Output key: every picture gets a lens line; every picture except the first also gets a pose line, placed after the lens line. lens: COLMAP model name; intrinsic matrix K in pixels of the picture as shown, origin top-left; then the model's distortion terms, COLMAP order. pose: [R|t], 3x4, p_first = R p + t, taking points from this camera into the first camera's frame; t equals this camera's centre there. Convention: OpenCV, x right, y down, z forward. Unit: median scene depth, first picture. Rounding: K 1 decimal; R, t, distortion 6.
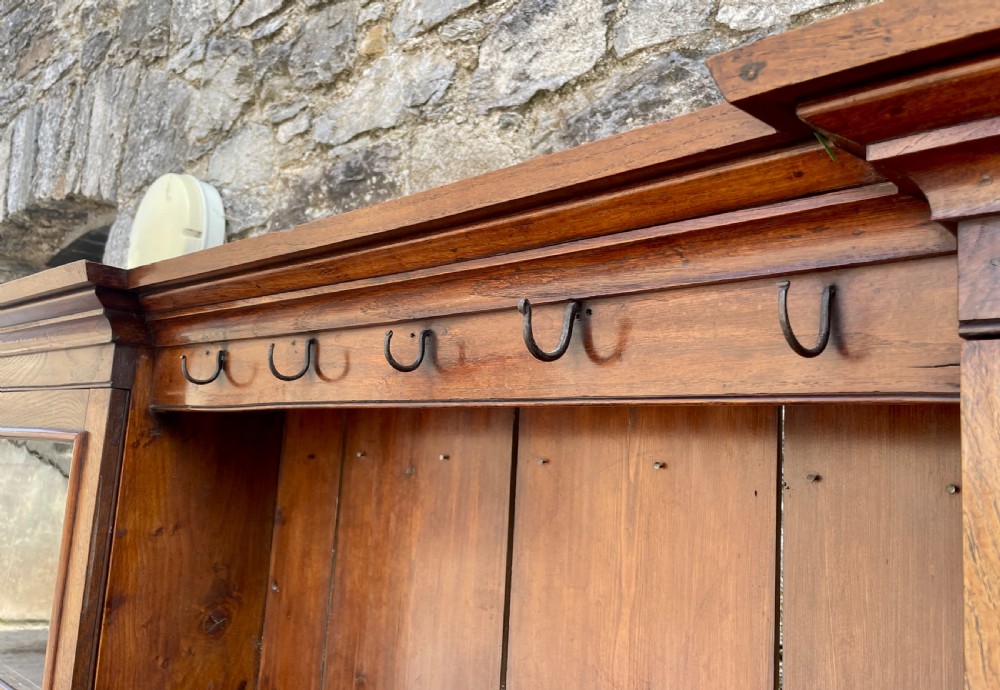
lens RADIAL K [[848.5, 0, 513.5], [0, 848.5, 343.7], [0, 0, 1]] dist [0.005086, 0.000021]
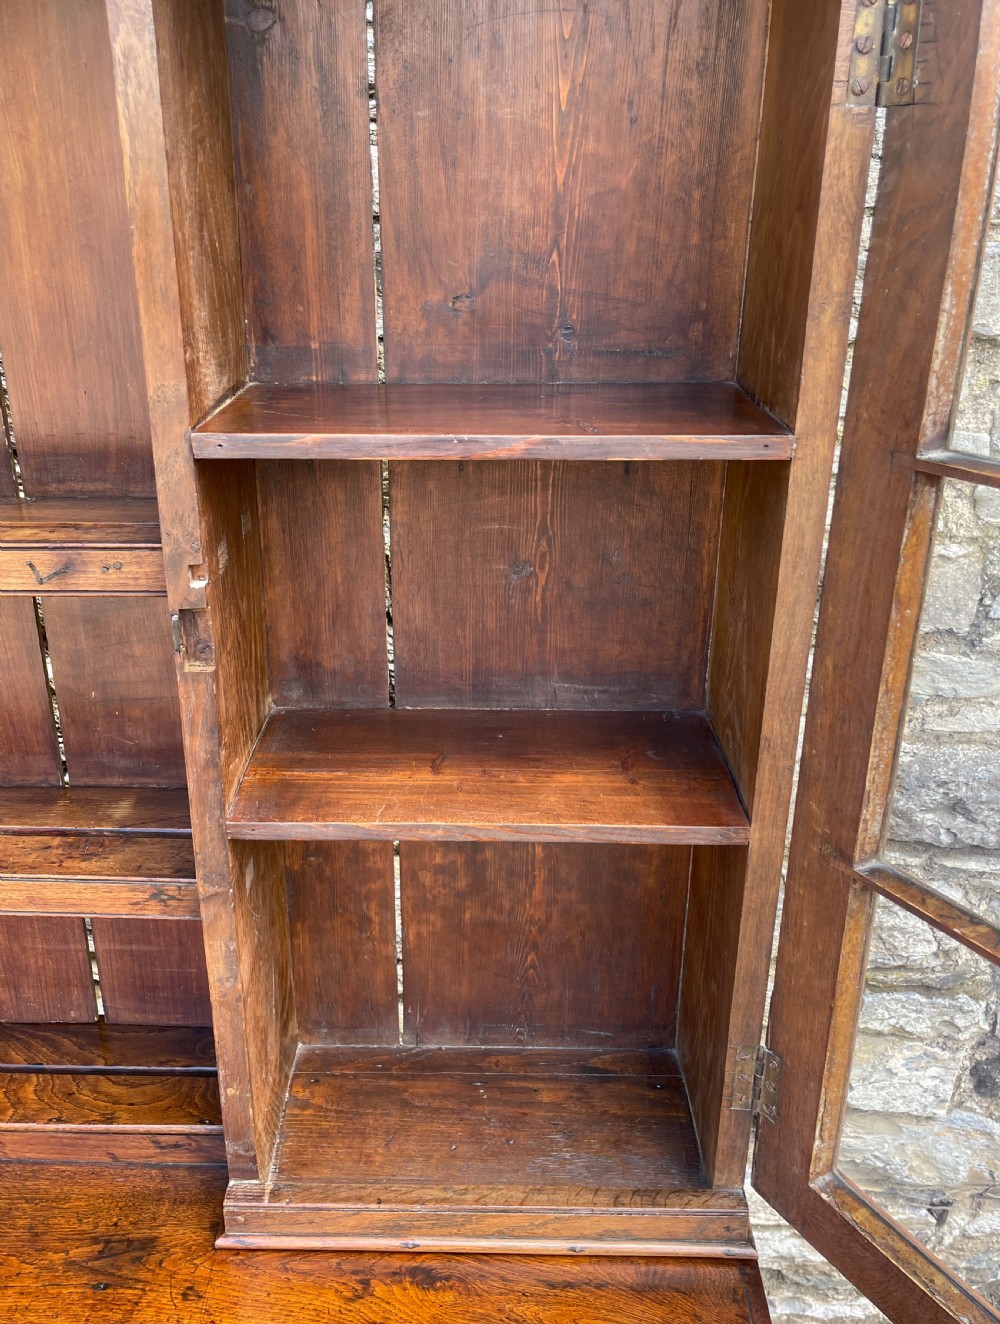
lens RADIAL K [[1105.6, 0, 463.5], [0, 1105.6, 640.0], [0, 0, 1]] dist [0.094220, -0.135134]
pose [[0.752898, -0.306903, 0.582199, -0.099056], [-0.051278, 0.854572, 0.516795, 0.045610], [-0.656137, -0.418948, 0.627668, -0.245698]]
